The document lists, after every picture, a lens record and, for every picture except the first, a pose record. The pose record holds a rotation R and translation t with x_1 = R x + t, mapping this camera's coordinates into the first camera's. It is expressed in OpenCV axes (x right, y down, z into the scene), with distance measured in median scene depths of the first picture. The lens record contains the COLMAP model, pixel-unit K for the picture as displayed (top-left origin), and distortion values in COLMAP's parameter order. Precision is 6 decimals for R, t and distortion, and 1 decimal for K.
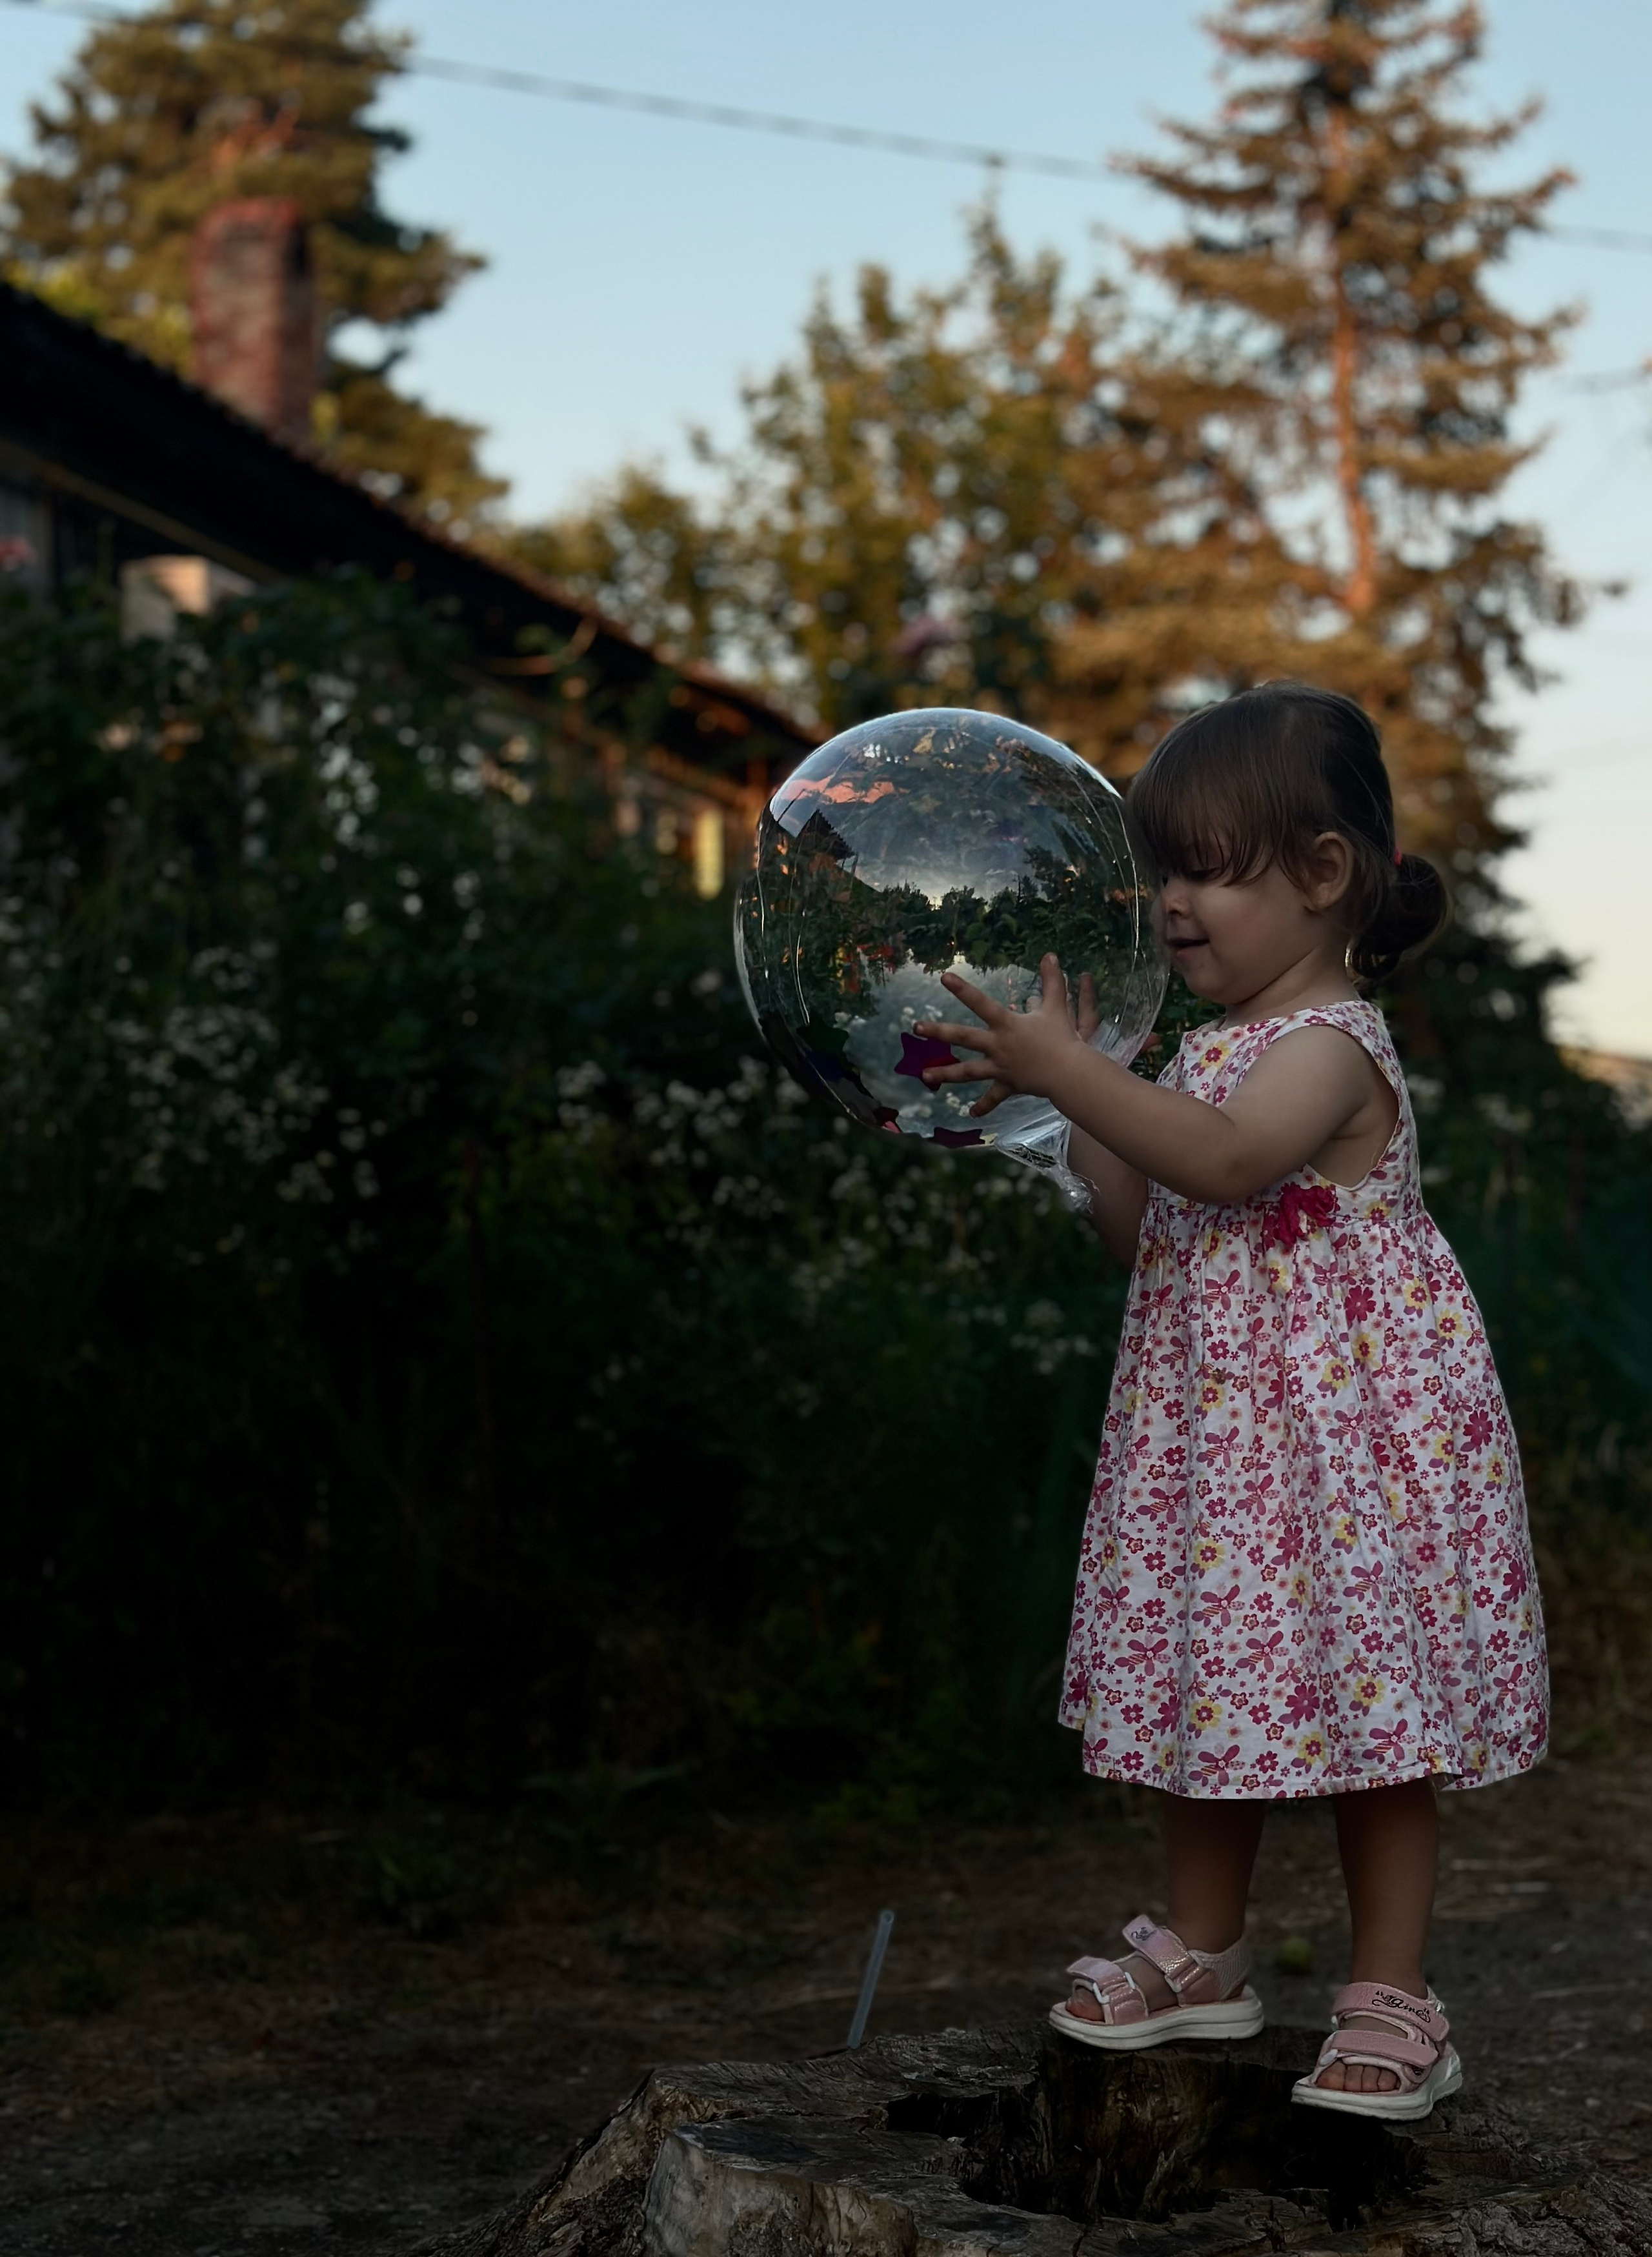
lens RADIAL K [[3627.9, 0, 918.6], [0, 3627.9, 1252.0], [0, 0, 1]] dist [0.127717, -0.032231]
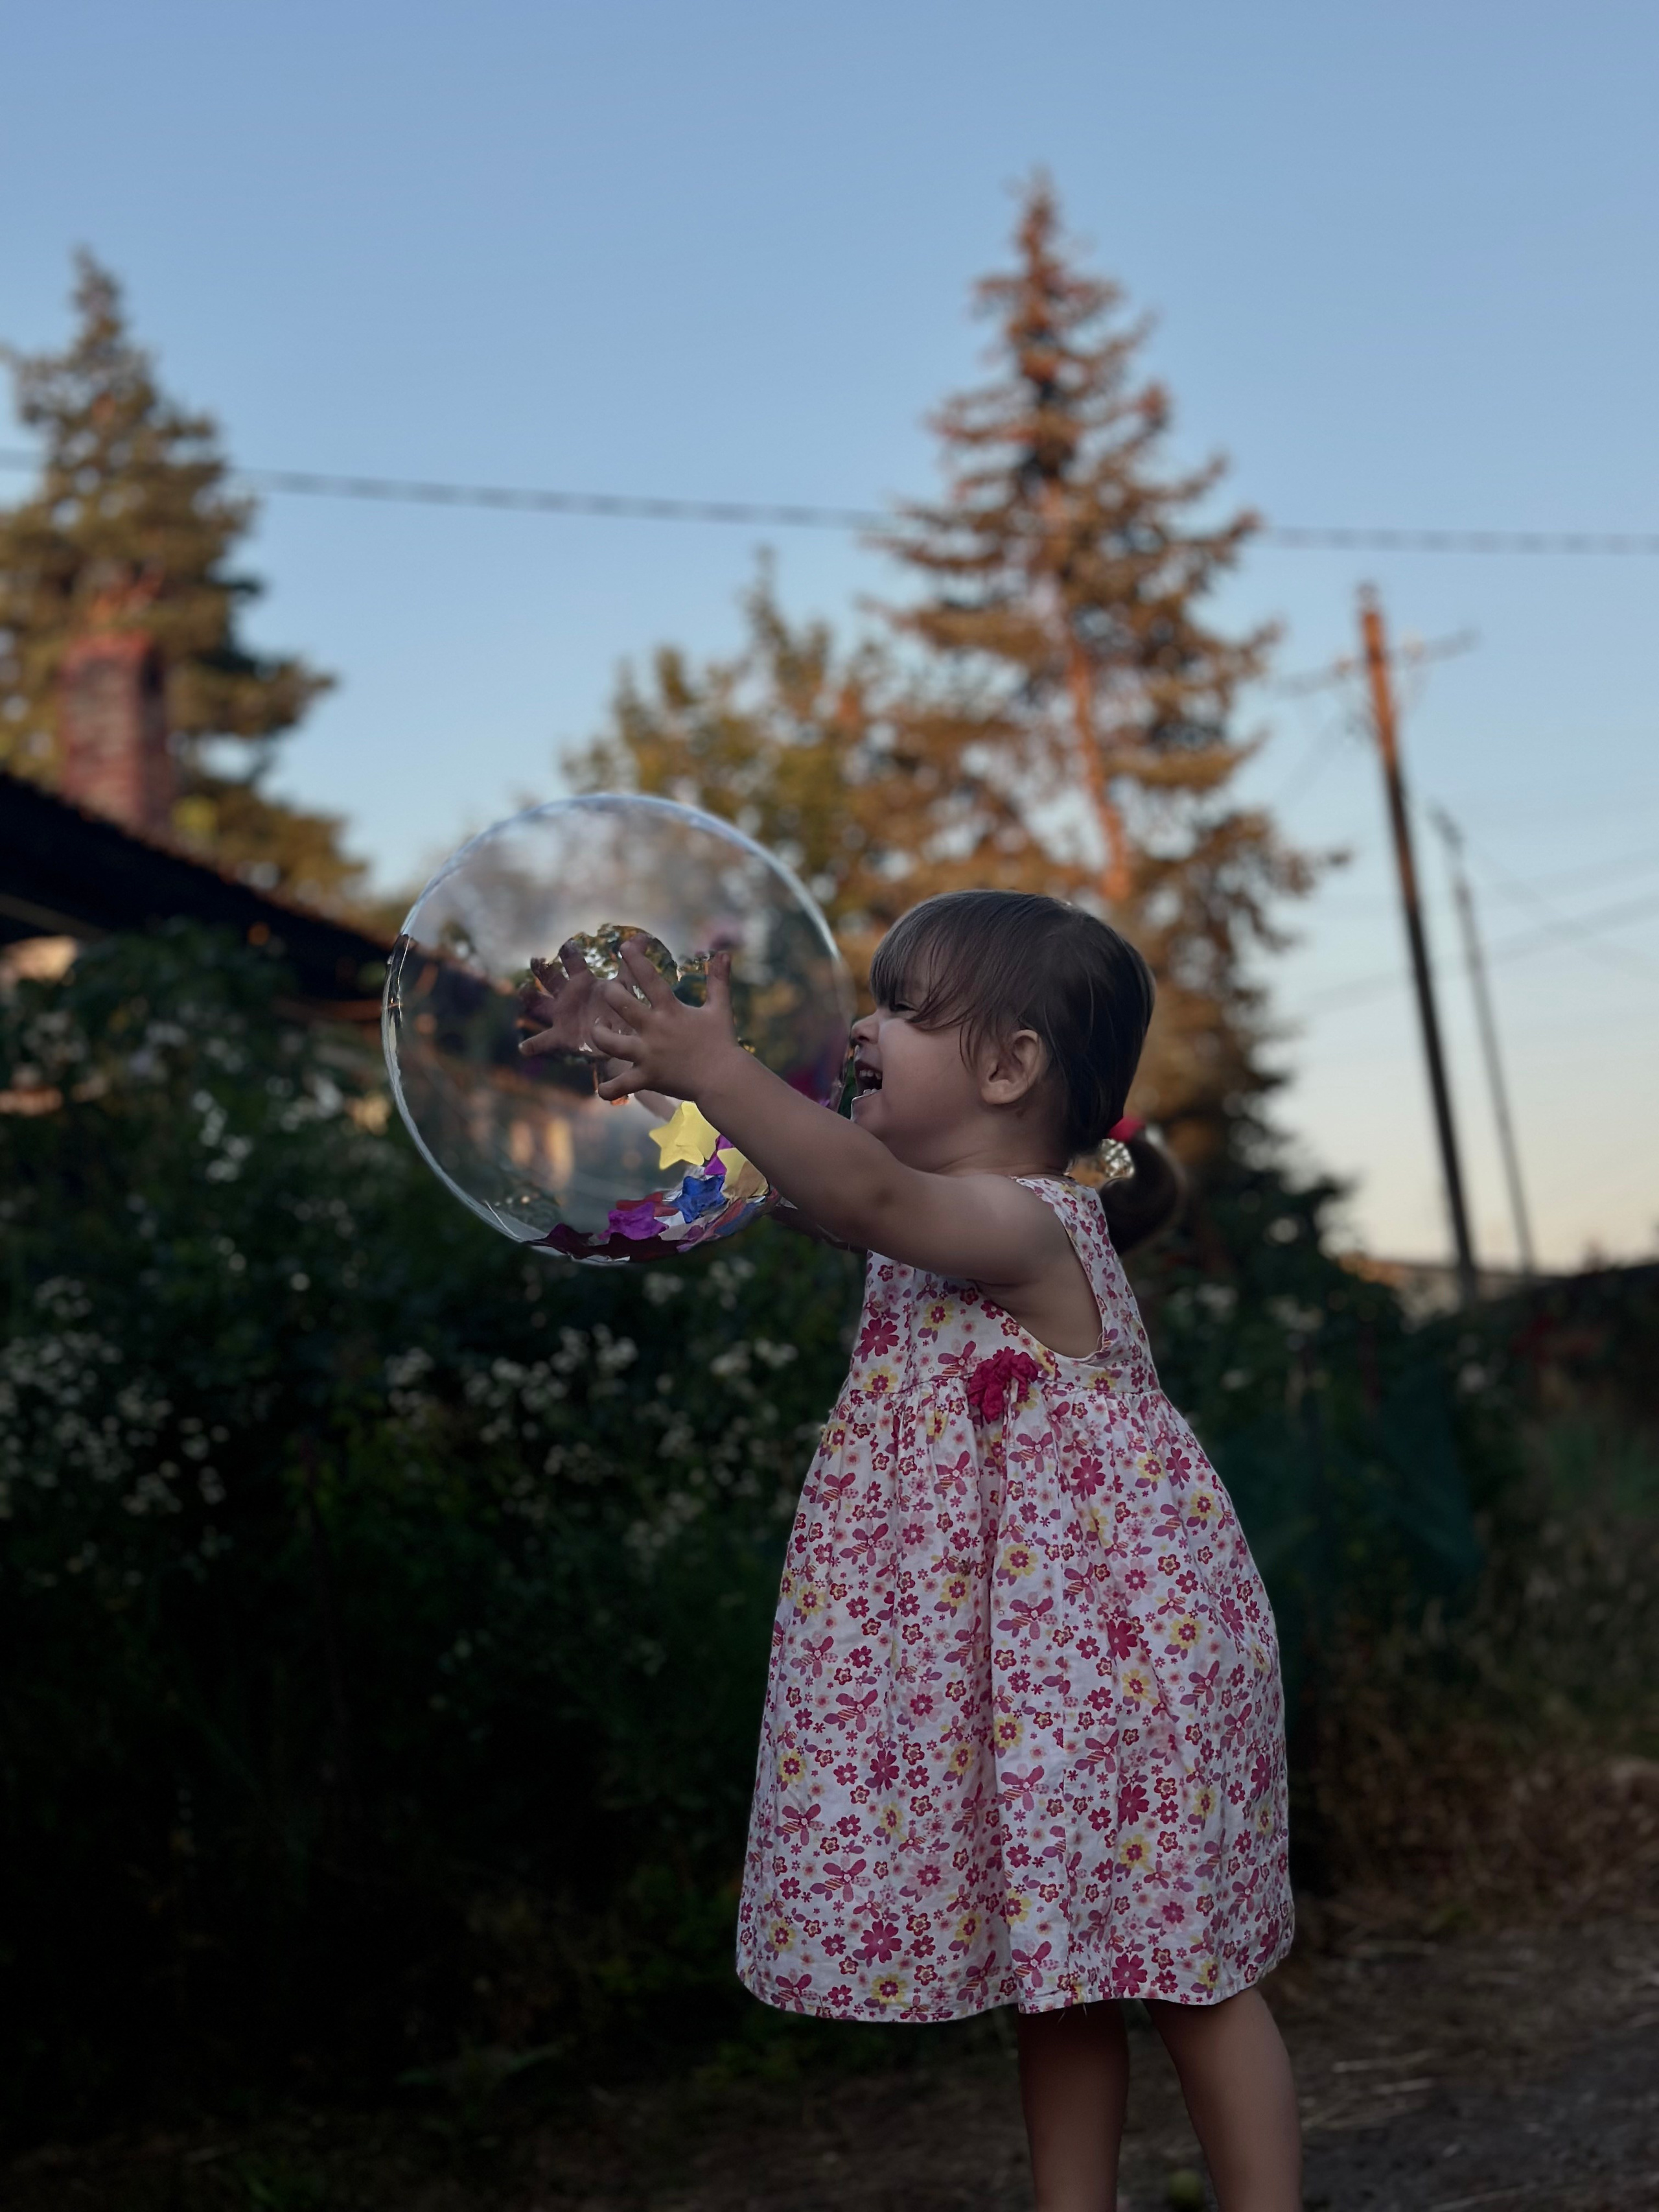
lens RADIAL K [[3082.0, 0, 829.5], [0, 3082.0, 1106.0], [0, 0, 1]] dist [0.154214, -0.309733]
pose [[0.994973, -0.098801, 0.016345, 0.019590], [0.100074, 0.987038, -0.125462, 0.001966], [-0.003737, 0.126467, 0.991964, 0.111888]]
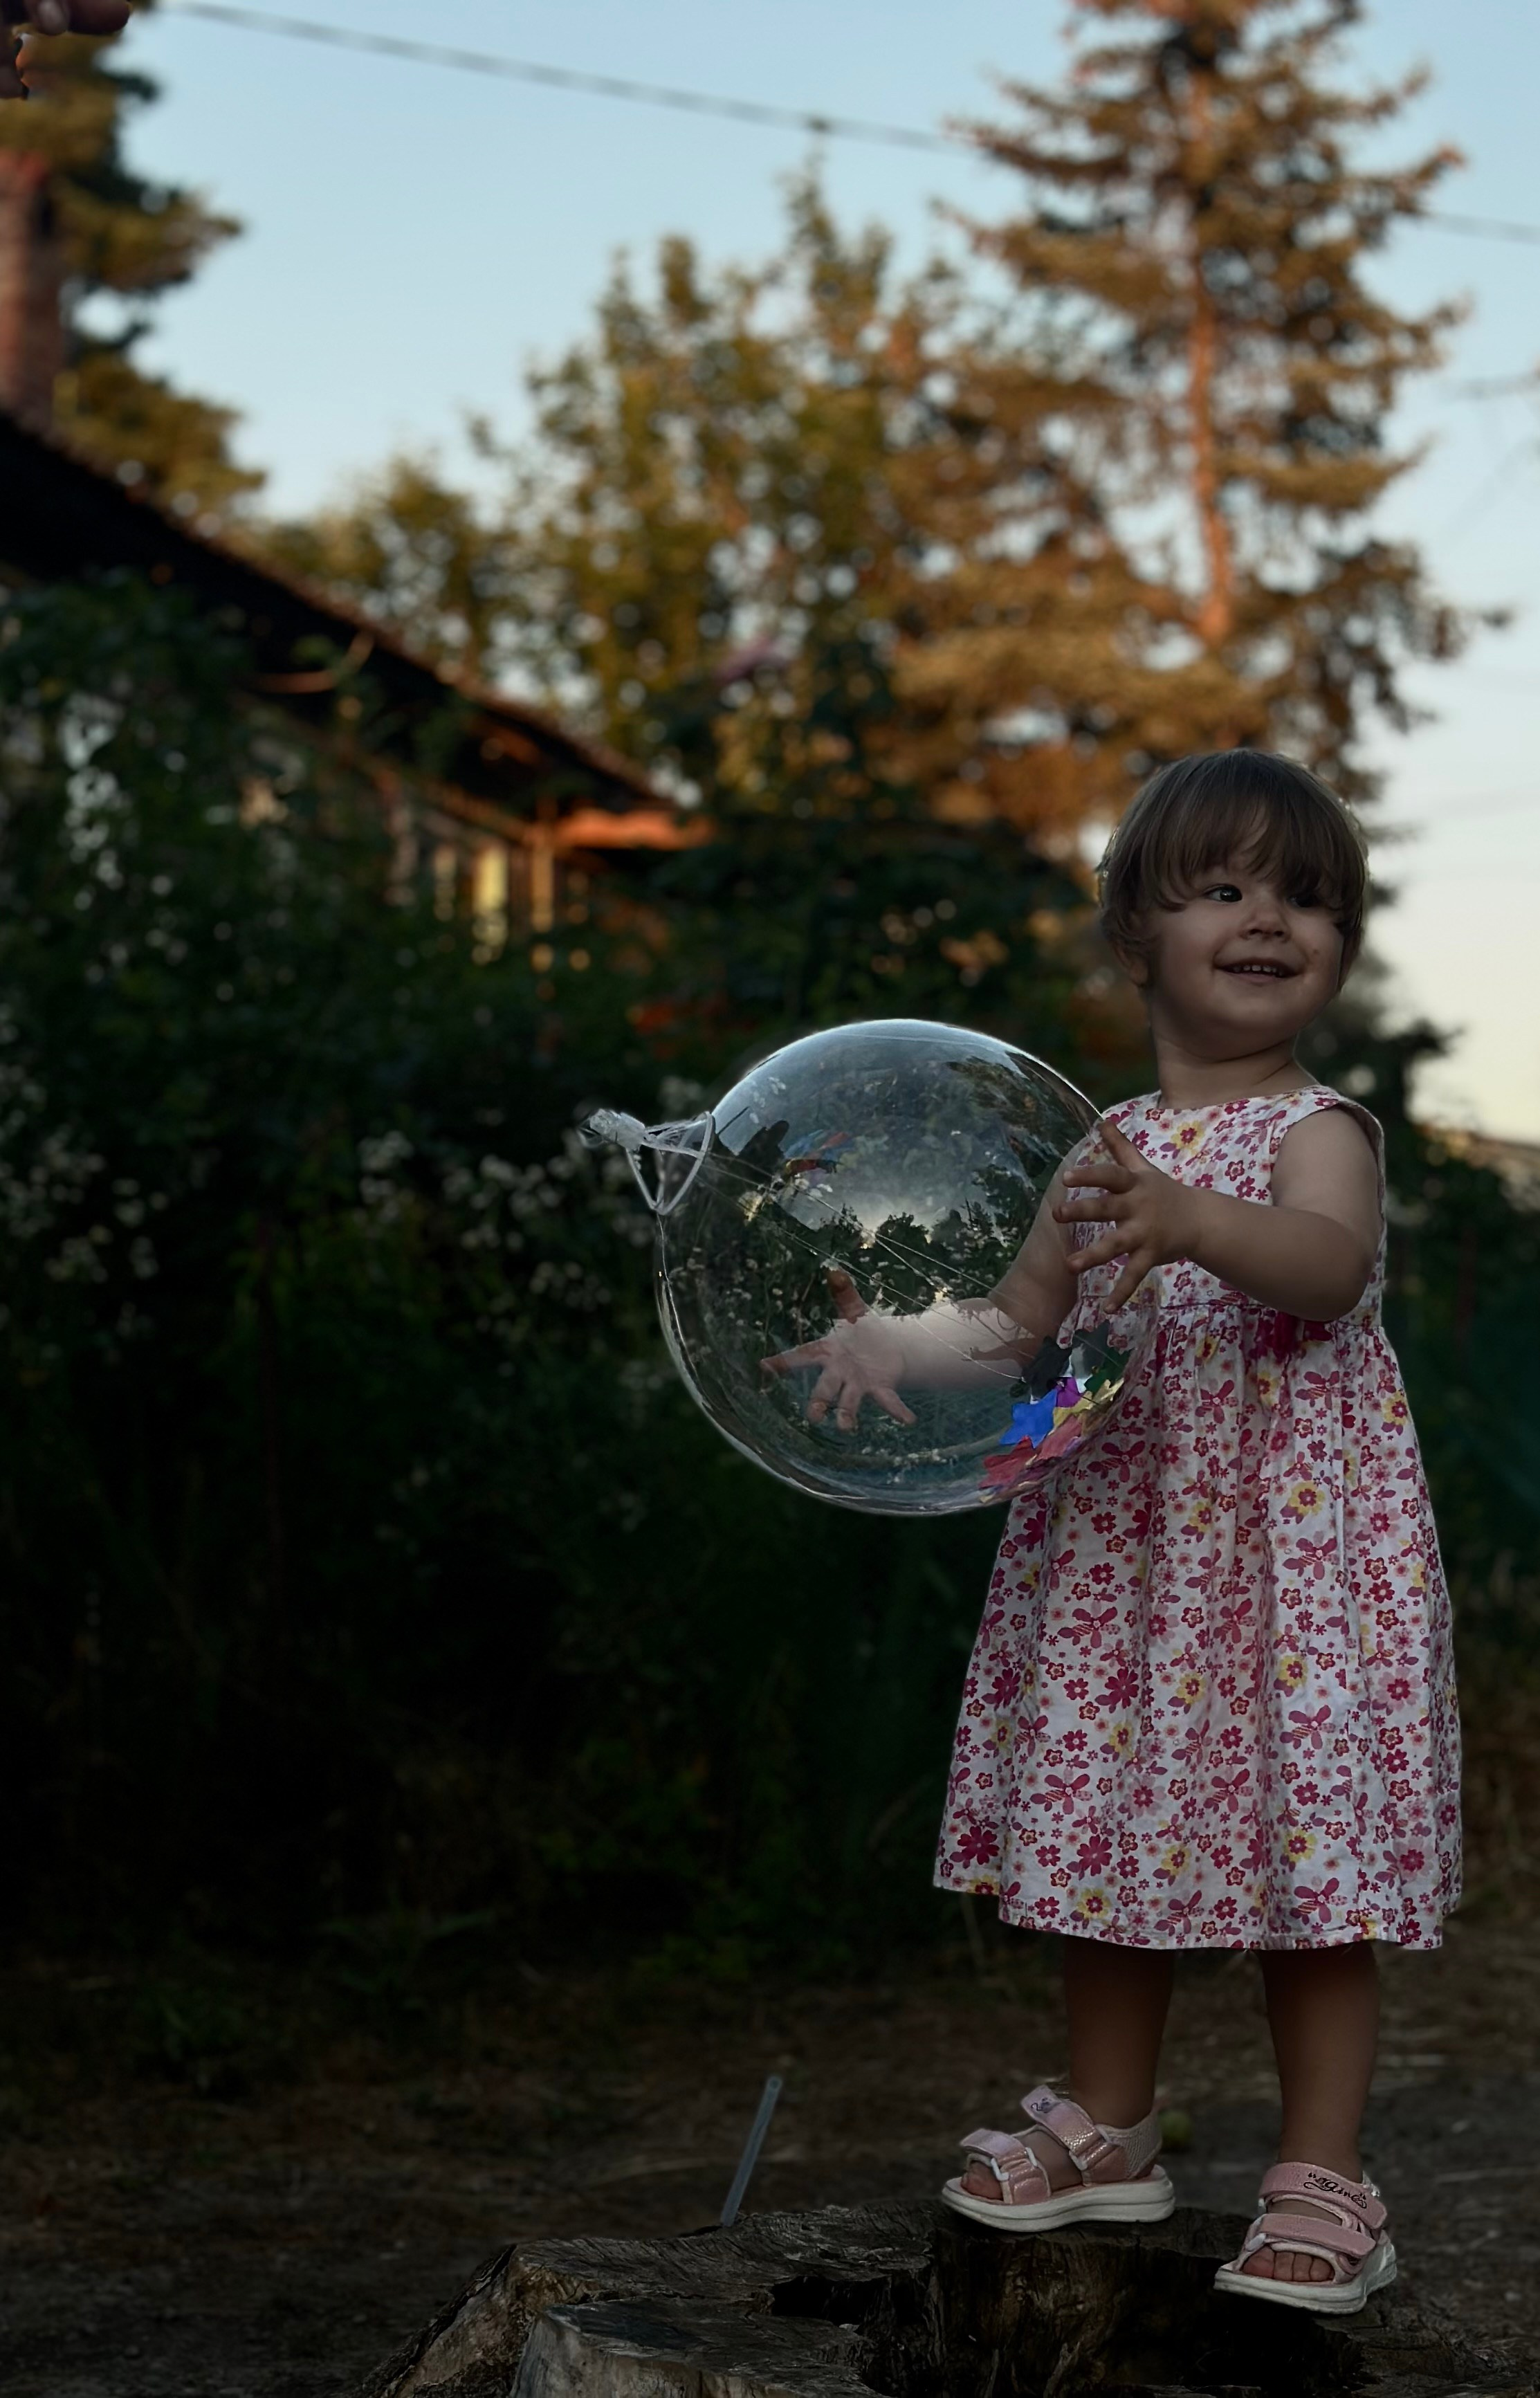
lens RADIAL K [[4051.0, 0, 725.0], [0, 4051.0, 1412.5], [0, 0, 1]] dist [0.143209, -0.203887]
pose [[0.999761, 0.017406, 0.013210, -0.020837], [-0.017637, 0.999689, 0.017604, -0.001972], [-0.012900, -0.017833, 0.999758, -0.009417]]
